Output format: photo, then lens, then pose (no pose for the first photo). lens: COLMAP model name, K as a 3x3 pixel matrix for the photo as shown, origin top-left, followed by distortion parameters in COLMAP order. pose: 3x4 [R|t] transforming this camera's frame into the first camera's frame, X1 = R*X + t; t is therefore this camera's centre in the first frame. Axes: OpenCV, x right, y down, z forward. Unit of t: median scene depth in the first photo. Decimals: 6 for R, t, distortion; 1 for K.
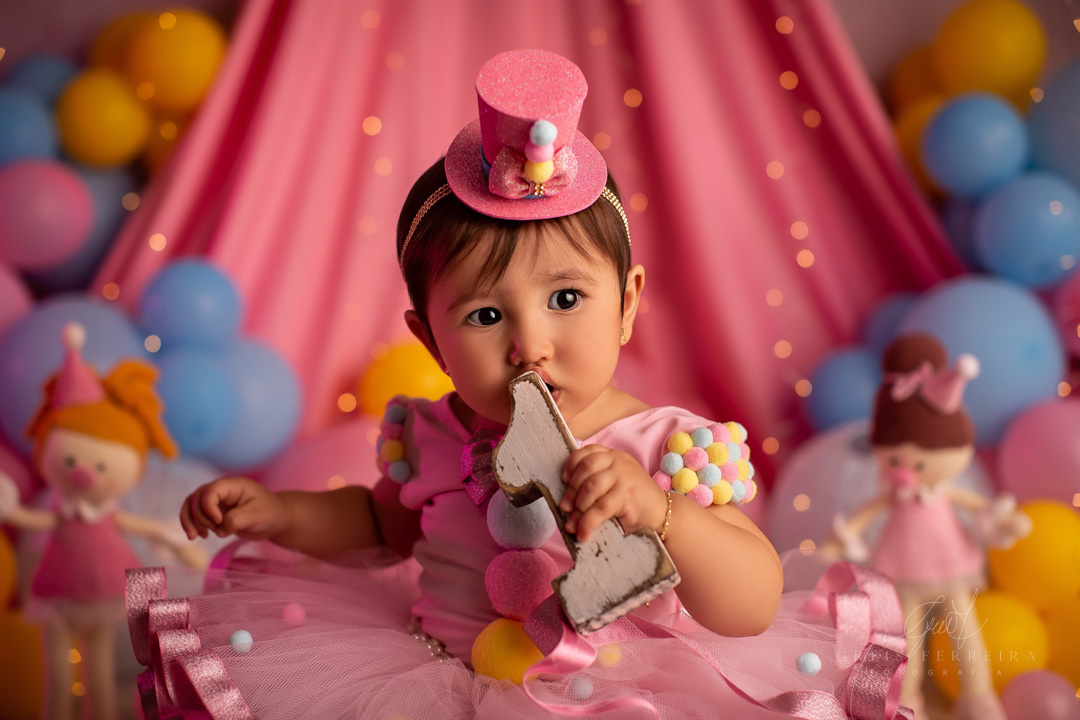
lens RADIAL K [[1540.8, 0, 562.6], [0, 1540.8, 334.8], [0, 0, 1]] dist [-0.105583, 0.000000]
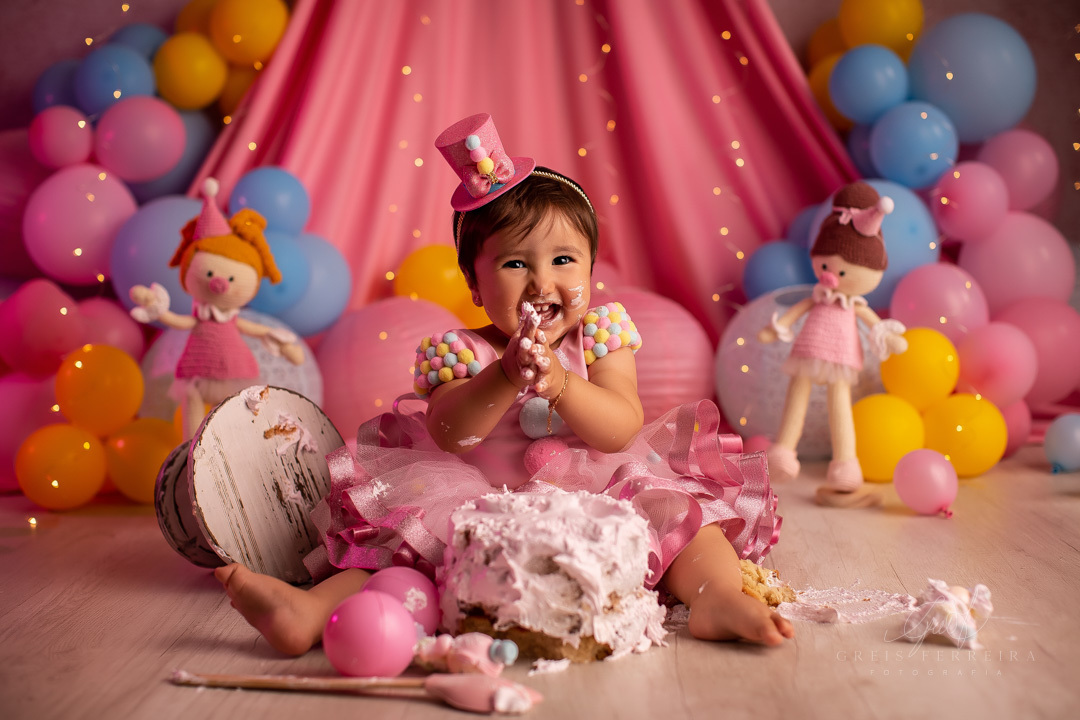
lens RADIAL K [[1648.1, 0, 548.1], [0, 1648.1, 375.3], [0, 0, 1]] dist [-0.096943, 0.000000]
pose [[0.999639, -0.009654, 0.025083, -0.039885], [0.010914, 0.998659, -0.050598, 0.190910], [-0.024561, 0.050853, 0.998404, -0.371248]]
